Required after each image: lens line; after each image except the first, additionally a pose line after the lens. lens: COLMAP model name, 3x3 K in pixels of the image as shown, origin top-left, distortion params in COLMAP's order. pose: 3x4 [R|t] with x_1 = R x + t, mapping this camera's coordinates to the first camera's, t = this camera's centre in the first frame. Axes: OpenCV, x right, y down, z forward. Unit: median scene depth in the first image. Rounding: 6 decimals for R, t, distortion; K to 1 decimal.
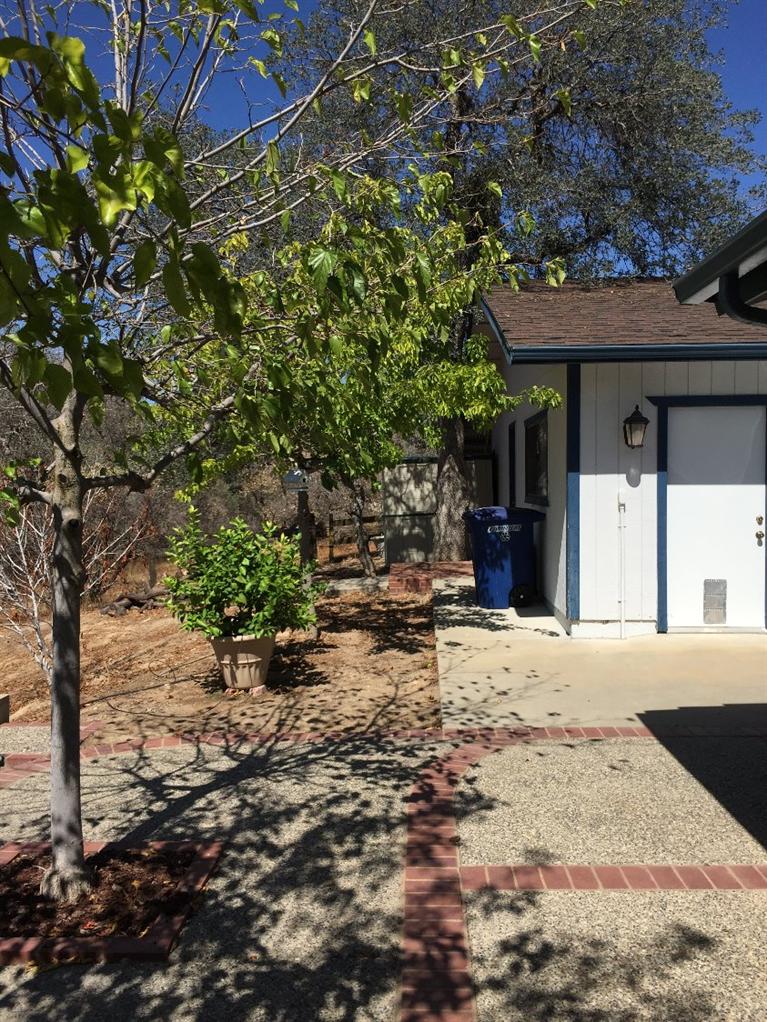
lens RADIAL K [[875.3, 0, 384.7], [0, 875.3, 510.2], [0, 0, 1]] dist [0.069484, -0.093044]
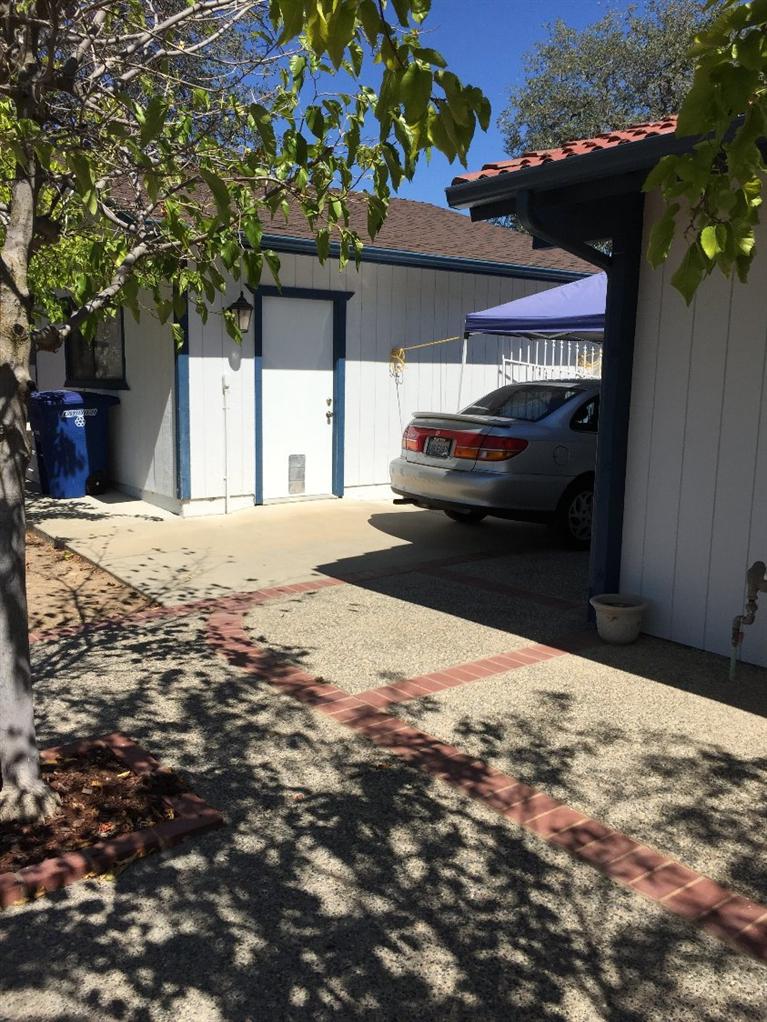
lens RADIAL K [[875.3, 0, 391.7], [0, 875.3, 512.3], [0, 0, 1]] dist [0.069484, -0.093044]
pose [[0.773744, -0.083676, 0.627947, -0.429370], [0.006141, 0.992182, 0.124645, 0.021498], [-0.633468, -0.092587, 0.768209, 0.091918]]
